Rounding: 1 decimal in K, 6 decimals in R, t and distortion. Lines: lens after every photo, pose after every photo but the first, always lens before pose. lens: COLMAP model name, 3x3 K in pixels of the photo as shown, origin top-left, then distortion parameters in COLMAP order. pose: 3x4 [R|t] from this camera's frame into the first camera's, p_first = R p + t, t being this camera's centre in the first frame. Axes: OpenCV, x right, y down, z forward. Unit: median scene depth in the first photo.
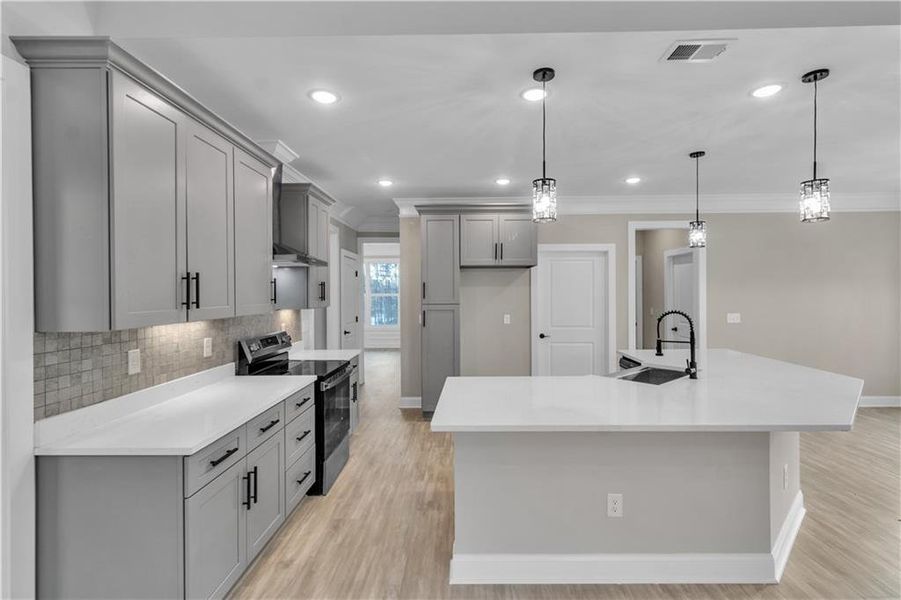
lens RADIAL K [[422.7, 0, 451.5], [0, 422.7, 298.4], [0, 0, 1]] dist [0.002497, 0.001457]
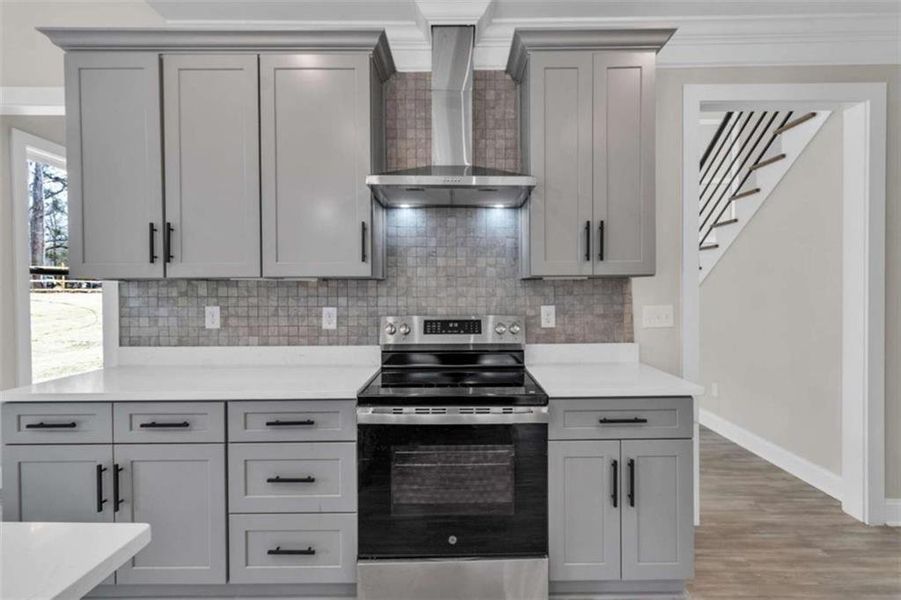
lens RADIAL K [[422.7, 0, 458.4], [0, 422.7, 297.2], [0, 0, 1]] dist [0.002497, 0.001457]
pose [[0.026248, 0.022285, -0.999407, 0.232624], [-0.009090, 0.999715, 0.022053, 0.052790], [0.999614, 0.008506, 0.026443, 1.173133]]
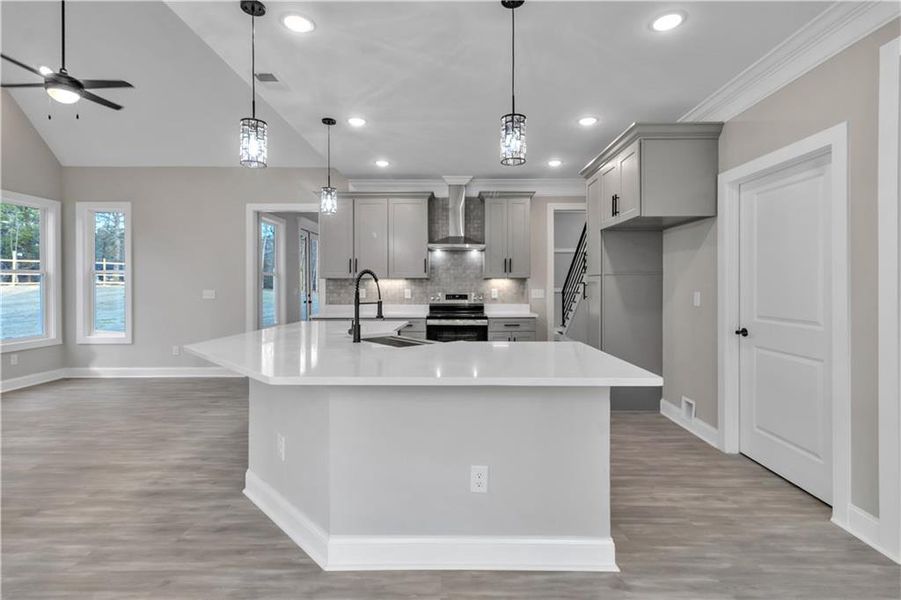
lens RADIAL K [[422.7, 0, 459.1], [0, 422.7, 285.8], [0, 0, 1]] dist [0.002497, 0.001457]
pose [[0.029943, 0.010714, -0.999494, 1.432287], [-0.012763, 0.999865, 0.010335, 0.049349], [0.999470, 0.012447, 0.030076, 1.135031]]
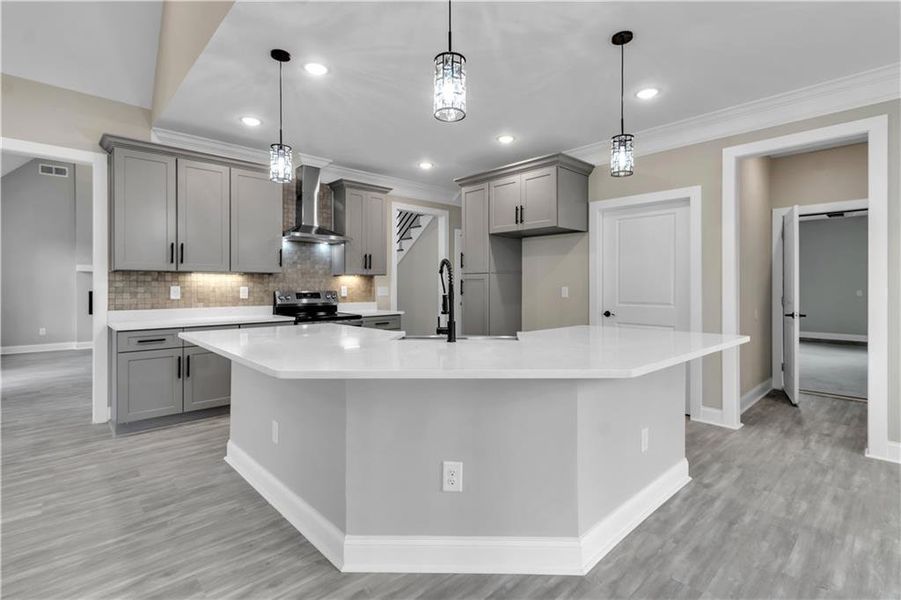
lens RADIAL K [[422.7, 0, 454.1], [0, 422.7, 288.0], [0, 0, 1]] dist [0.002497, 0.001457]
pose [[0.703943, 0.010439, -0.710180, 1.091689], [-0.014864, 0.999890, -0.000037, 0.081865], [0.710101, 0.010582, 0.704020, 0.411194]]
